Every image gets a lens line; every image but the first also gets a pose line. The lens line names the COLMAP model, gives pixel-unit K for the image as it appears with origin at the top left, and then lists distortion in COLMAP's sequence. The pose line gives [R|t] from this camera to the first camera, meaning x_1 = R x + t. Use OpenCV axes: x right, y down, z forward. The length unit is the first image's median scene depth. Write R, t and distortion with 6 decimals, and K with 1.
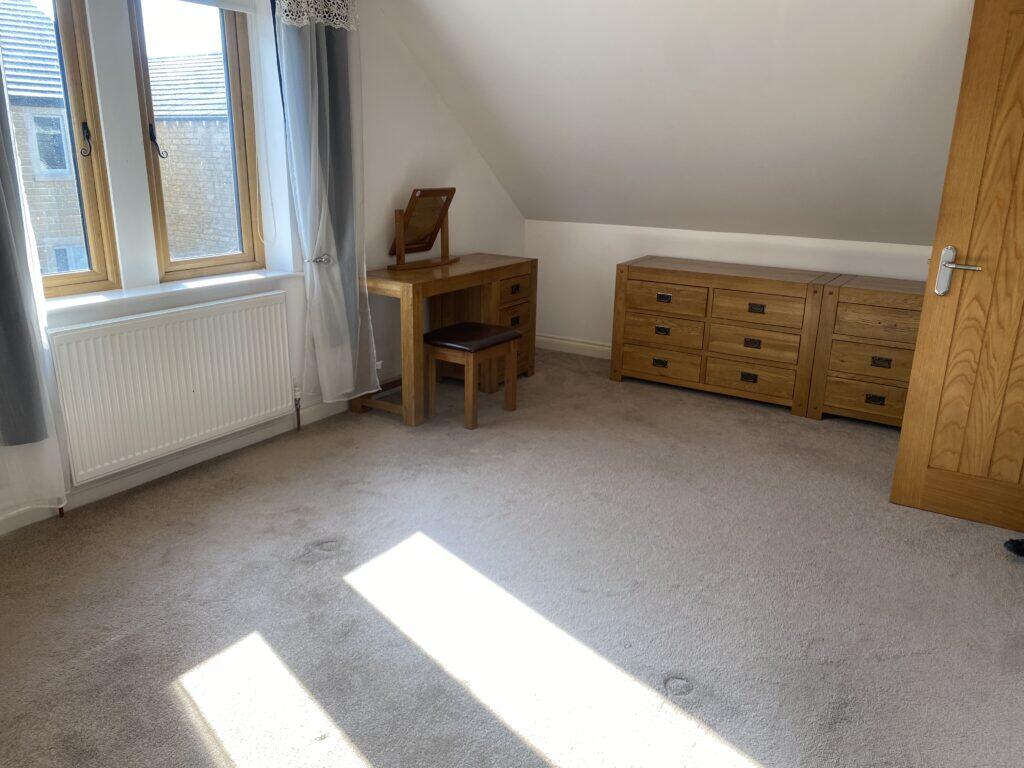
lens RADIAL K [[777.4, 0, 512.0], [0, 777.4, 384.0], [0, 0, 1]] dist [0.042793, -0.039159]
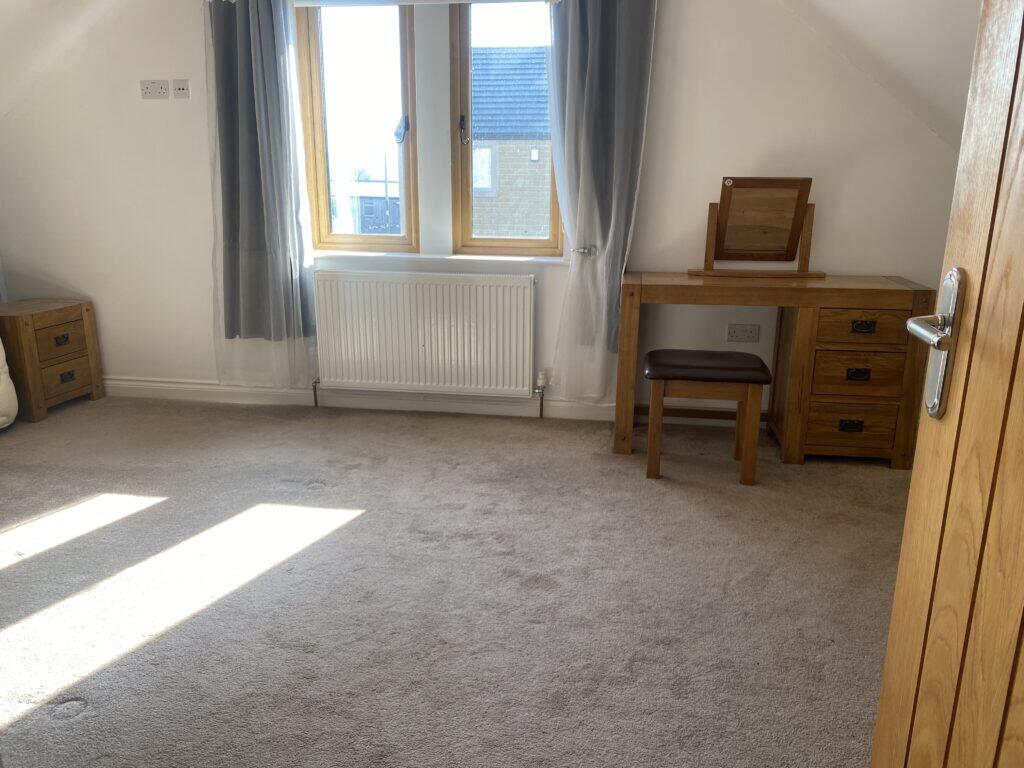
lens RADIAL K [[774.3, 0, 512.0], [0, 774.3, 384.0], [0, 0, 1]] dist [0.018966, -0.011253]
pose [[0.395783, 0.212788, -0.893352, 0.597445], [-0.262581, 0.958394, 0.111949, -0.086784], [0.880004, 0.190269, 0.435190, 0.556489]]
